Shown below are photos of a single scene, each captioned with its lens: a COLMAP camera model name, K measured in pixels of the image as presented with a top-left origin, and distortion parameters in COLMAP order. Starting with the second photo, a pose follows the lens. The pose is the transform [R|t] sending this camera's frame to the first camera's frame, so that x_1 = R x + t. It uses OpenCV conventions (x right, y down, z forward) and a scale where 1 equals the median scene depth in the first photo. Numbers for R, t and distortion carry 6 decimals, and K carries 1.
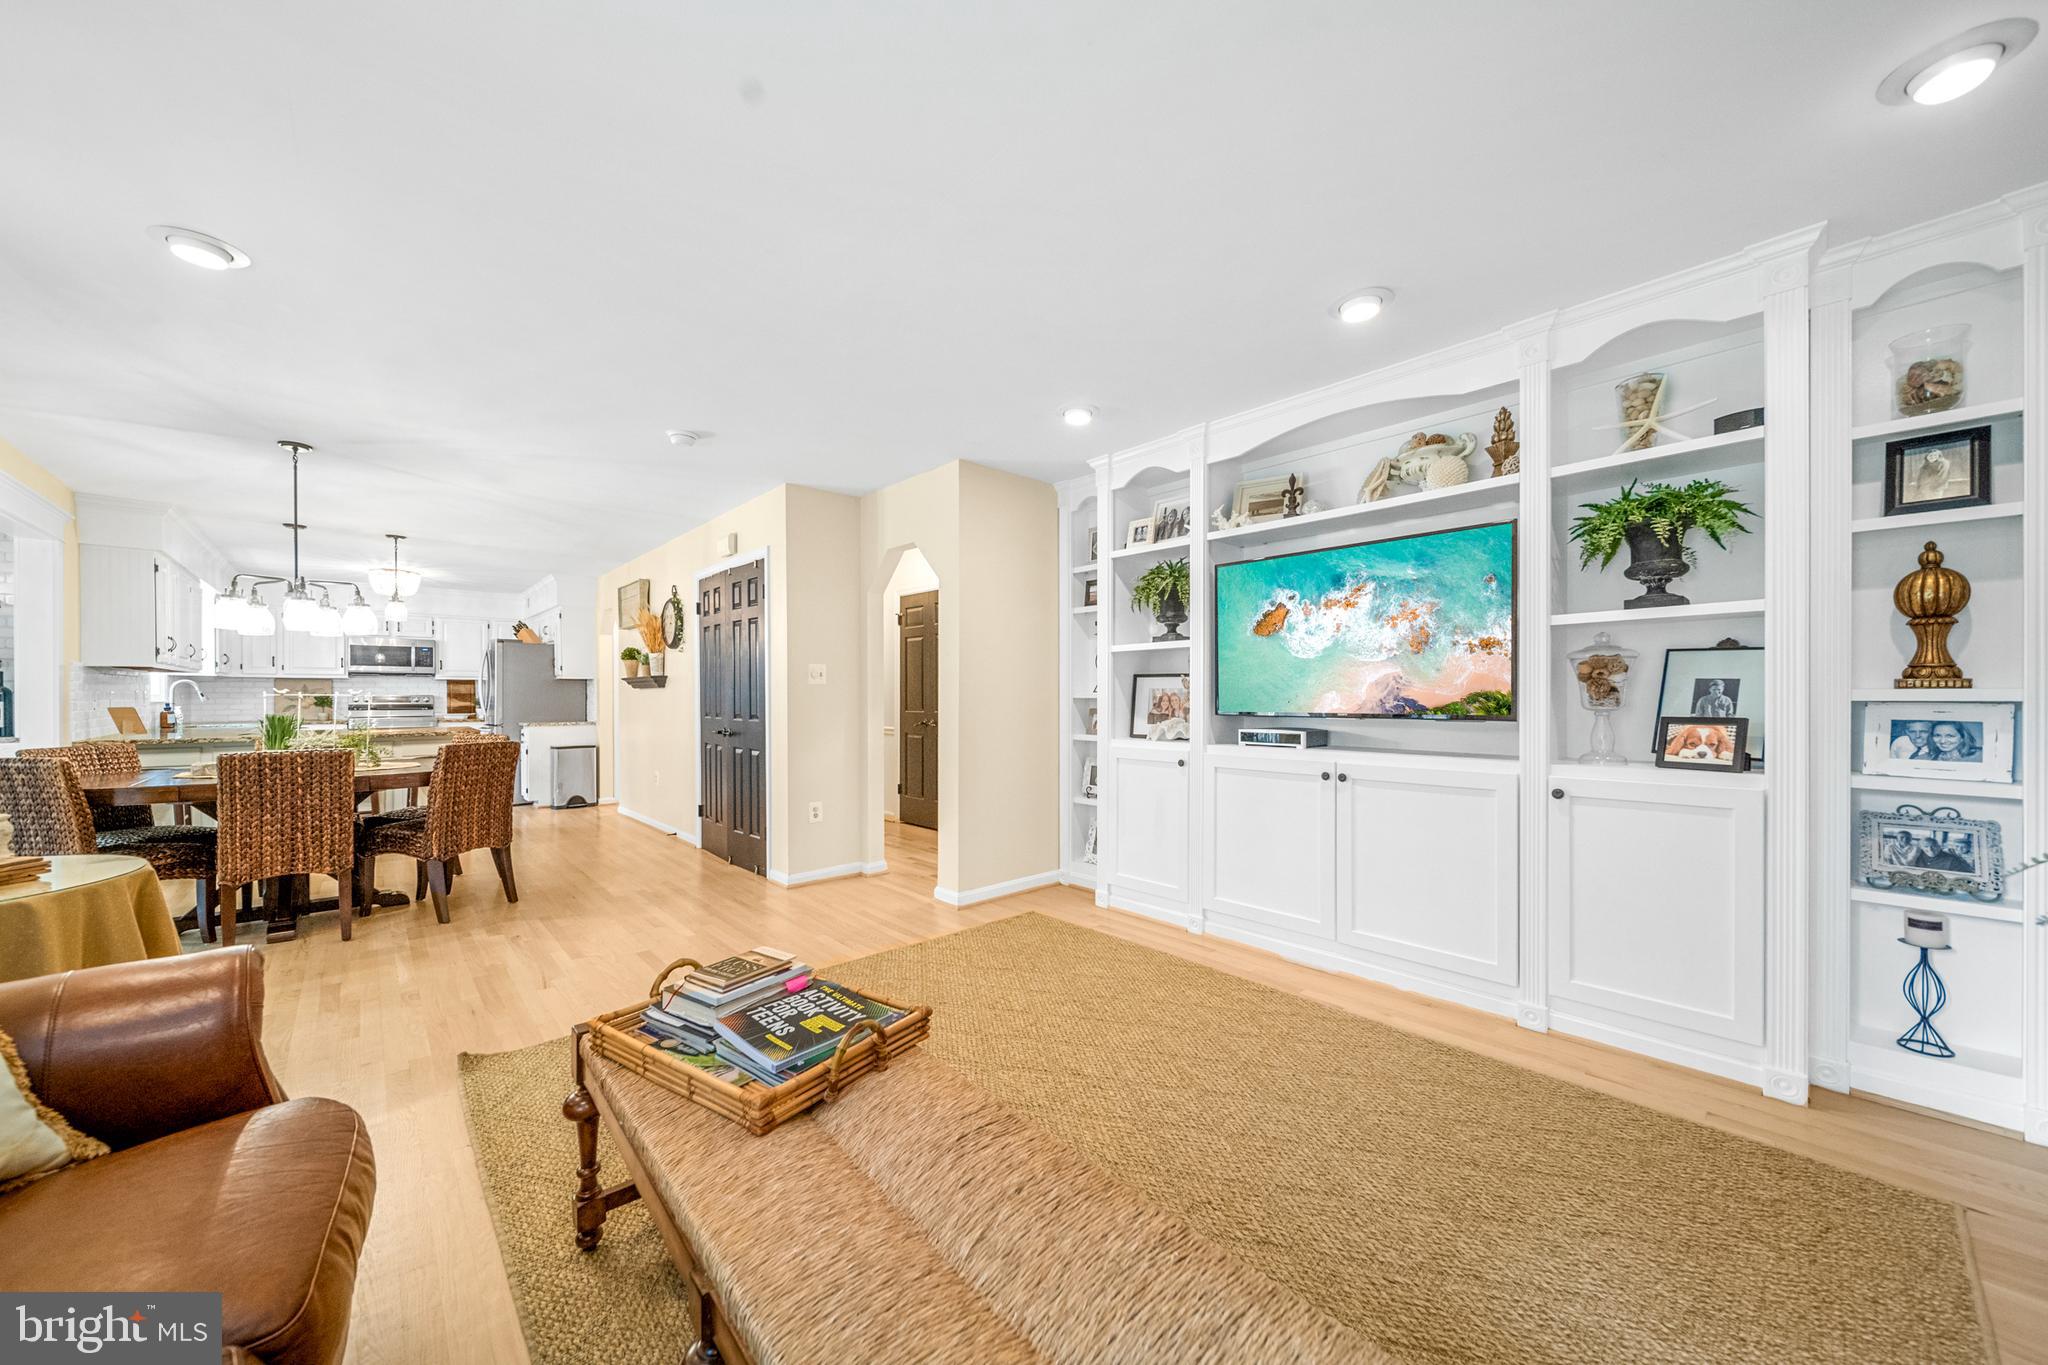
lens RADIAL K [[736.4, 0, 1028.4], [0, 736.4, 699.5], [0, 0, 1]] dist [0.000405, -0.000054]
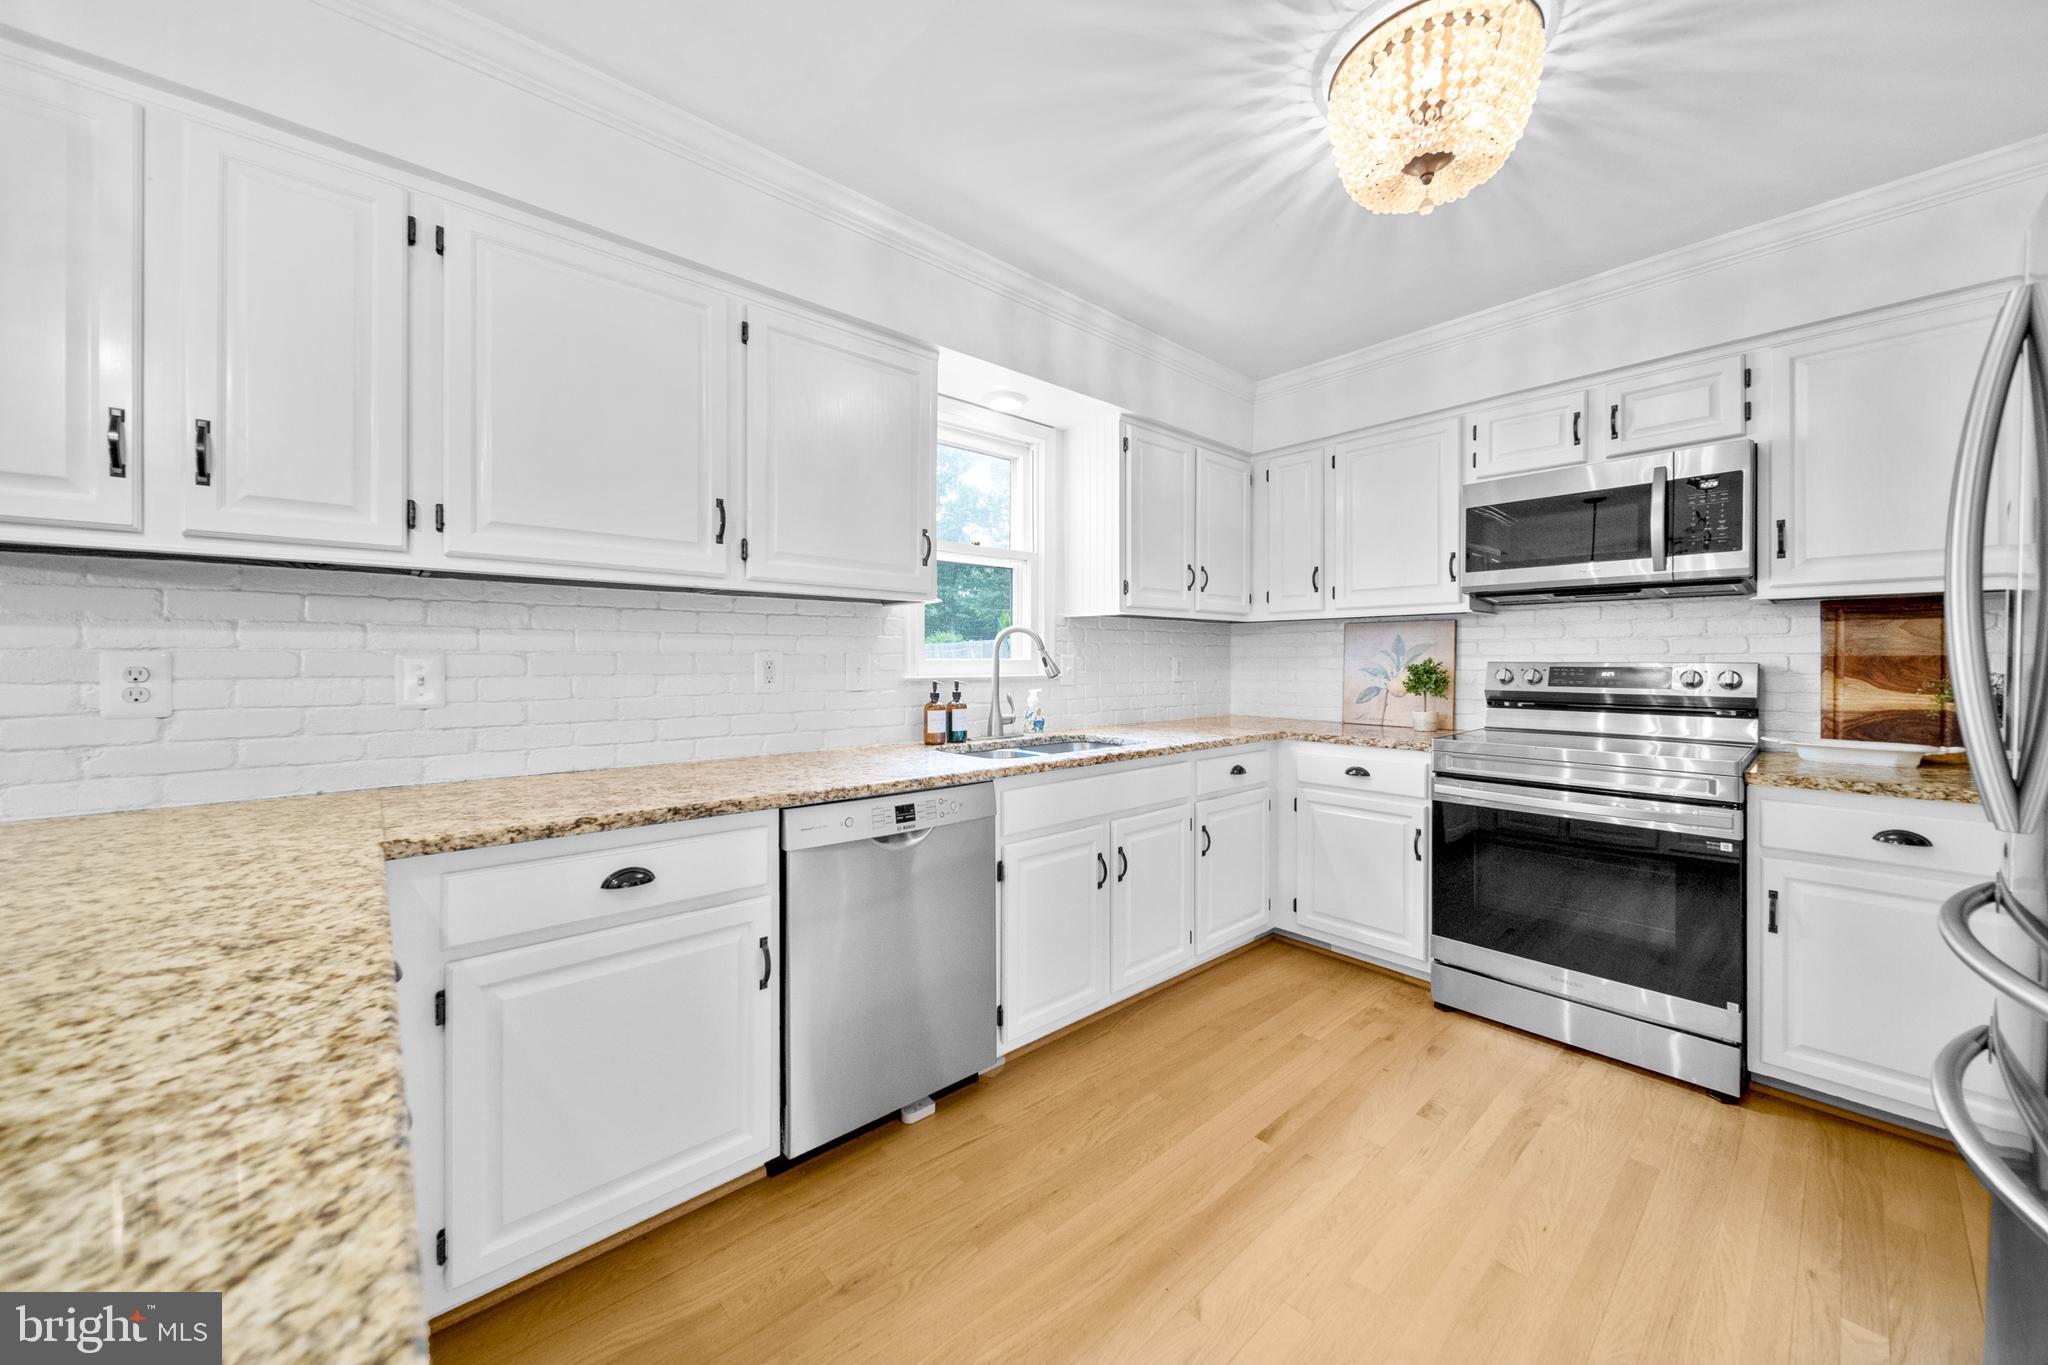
lens RADIAL K [[741.5, 0, 1017.8], [0, 741.5, 665.0], [0, 0, 1]] dist [-0.000924, -0.000206]
pose [[-0.015708, 0.006913, -0.999853, -1.243749], [-0.007553, 0.999947, 0.007033, -0.012702], [0.999848, 0.007662, -0.015655, 1.703509]]
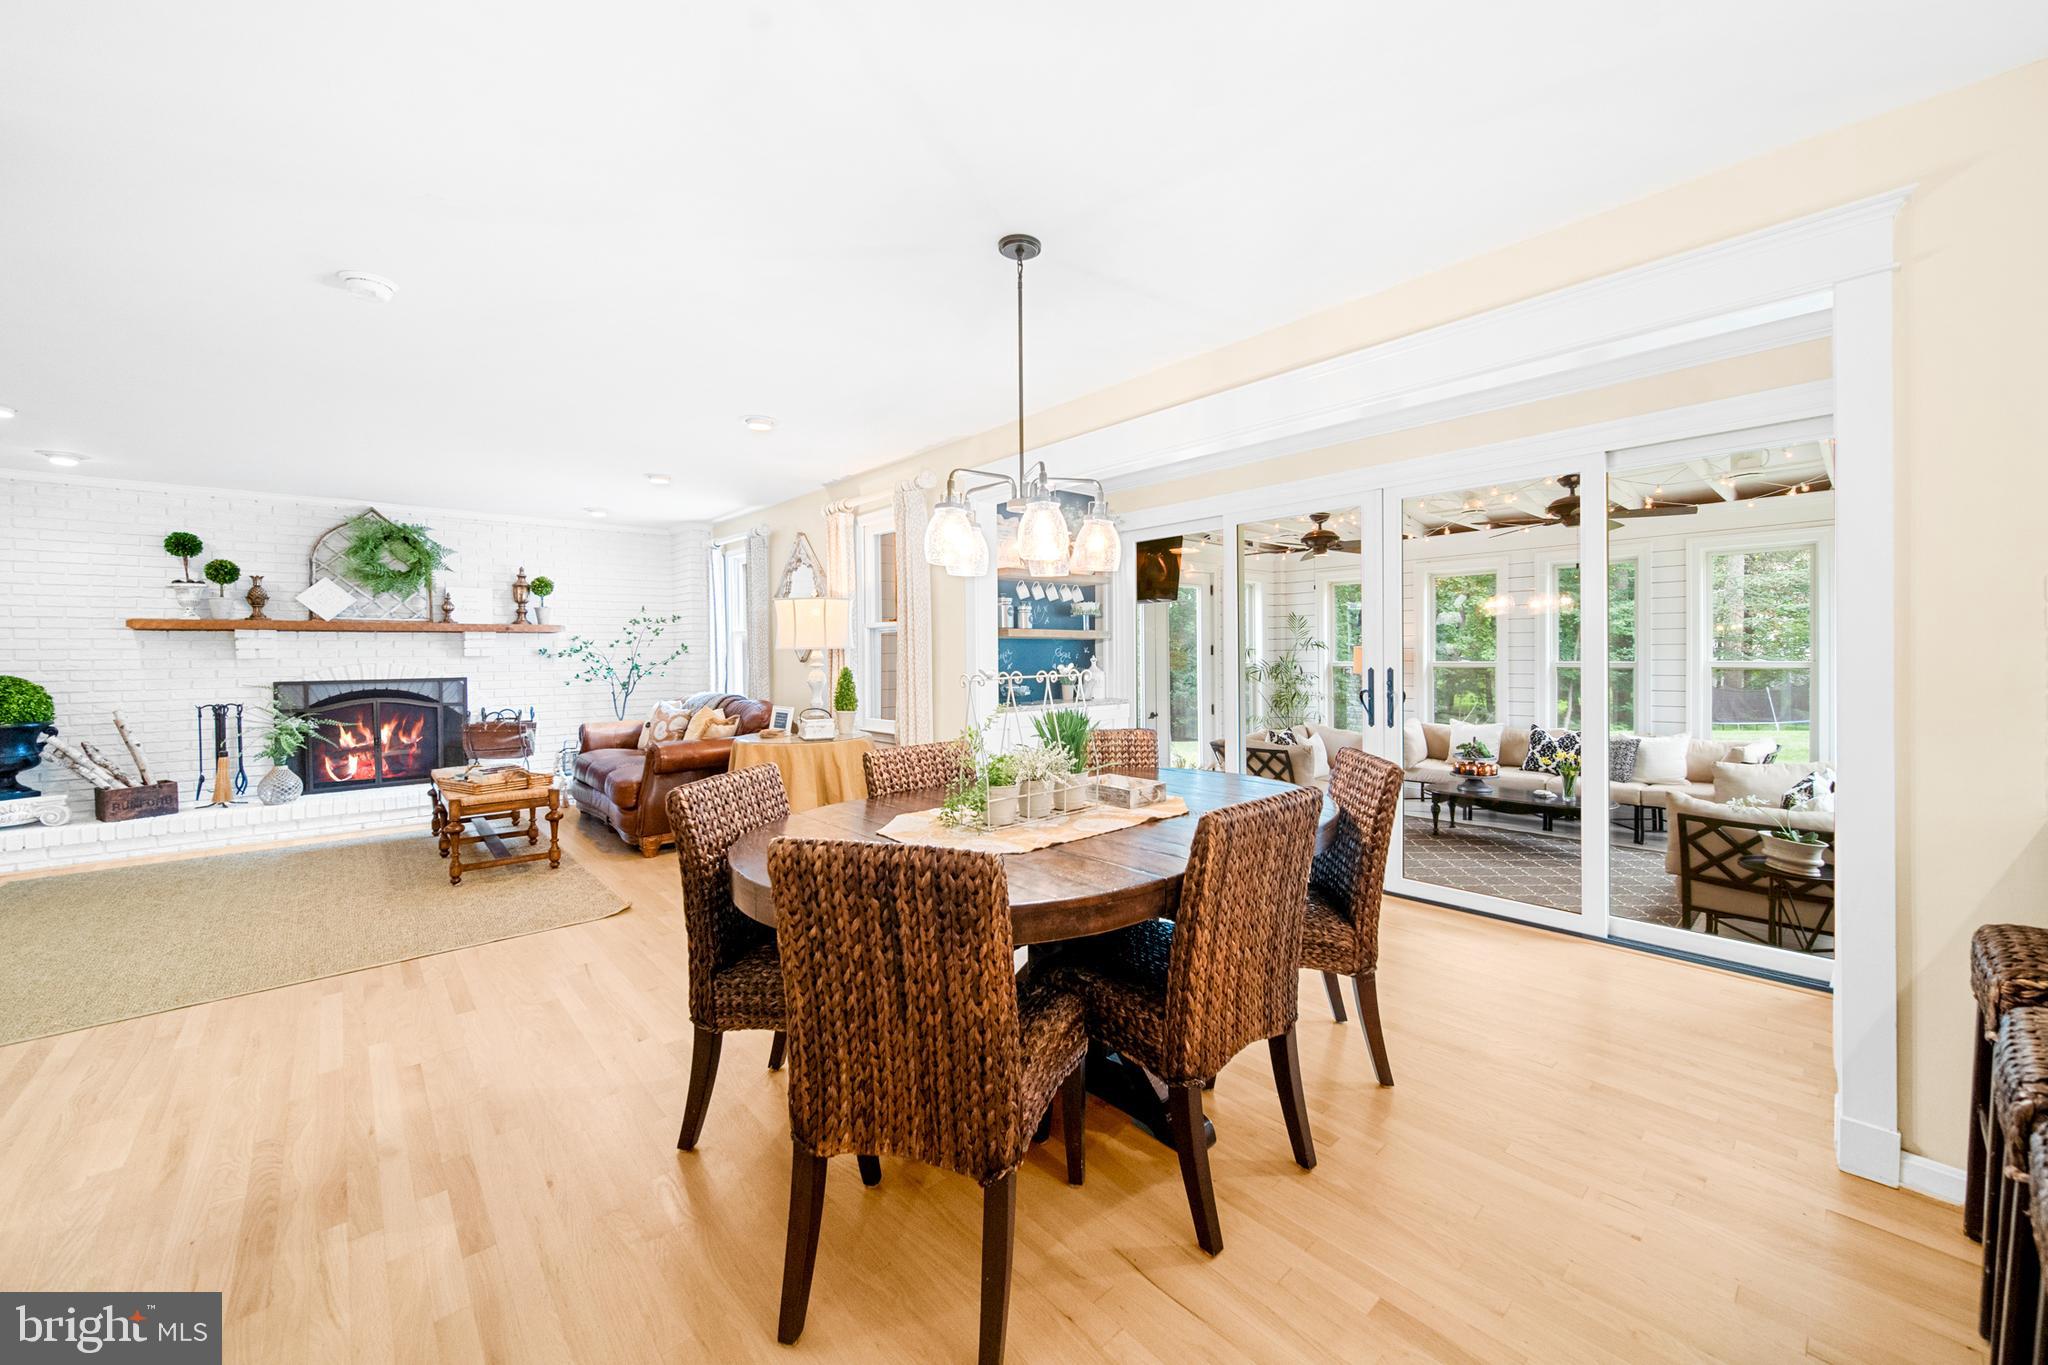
lens RADIAL K [[775.5, 0, 1065.5], [0, 775.5, 660.8], [0, 0, 1]] dist [0.000499, -0.001852]
pose [[-0.999830, 0.012817, -0.013266, -0.984555], [0.012628, 0.999818, 0.014284, -0.024247], [0.013447, 0.014114, -0.999810, 1.563208]]
